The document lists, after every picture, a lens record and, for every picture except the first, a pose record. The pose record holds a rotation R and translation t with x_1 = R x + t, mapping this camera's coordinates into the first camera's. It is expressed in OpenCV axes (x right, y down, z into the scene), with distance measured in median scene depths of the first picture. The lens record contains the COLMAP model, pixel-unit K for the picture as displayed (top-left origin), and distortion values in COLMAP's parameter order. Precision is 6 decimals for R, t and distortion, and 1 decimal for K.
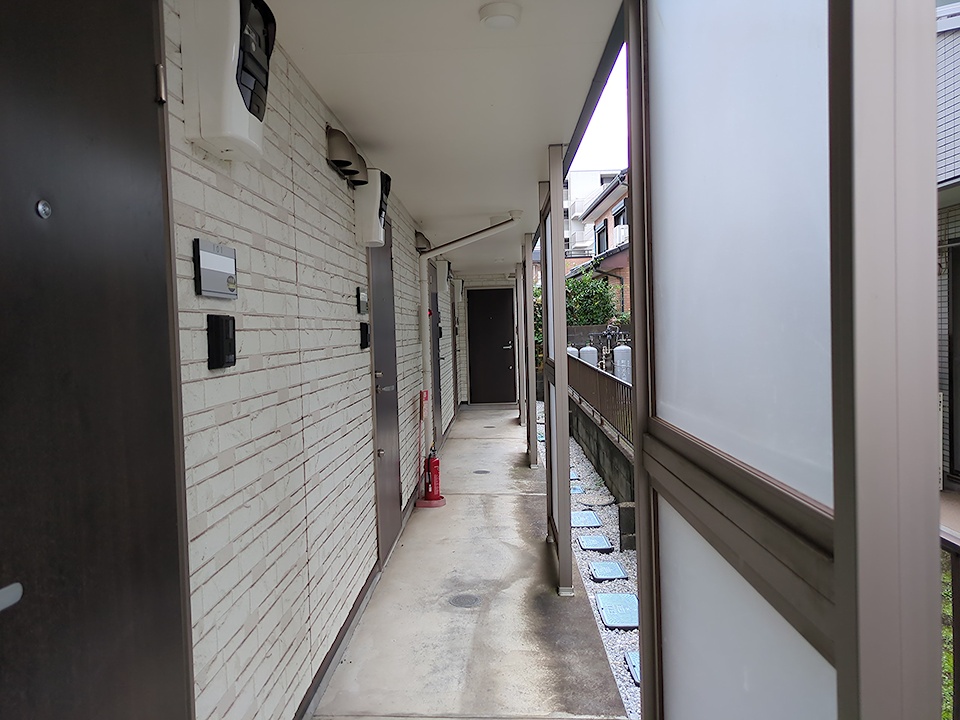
lens RADIAL K [[738.0, 0, 479.9], [0, 738.0, 363.4], [0, 0, 1]] dist [0.042309, -0.041417]
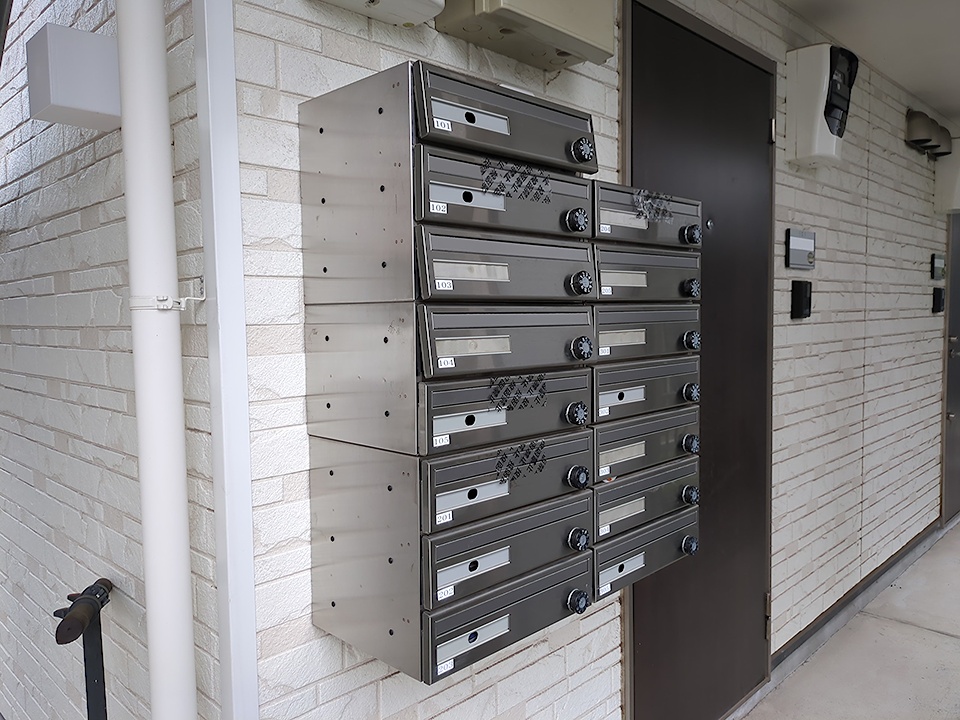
lens RADIAL K [[738.0, 0, 479.9], [0, 738.0, 363.4], [0, 0, 1]] dist [0.042309, -0.041417]
pose [[0.744443, 0.060977, -0.664896, 0.114391], [-0.034237, 0.997997, 0.053192, 0.029660], [0.666808, -0.016835, 0.745040, -0.367687]]
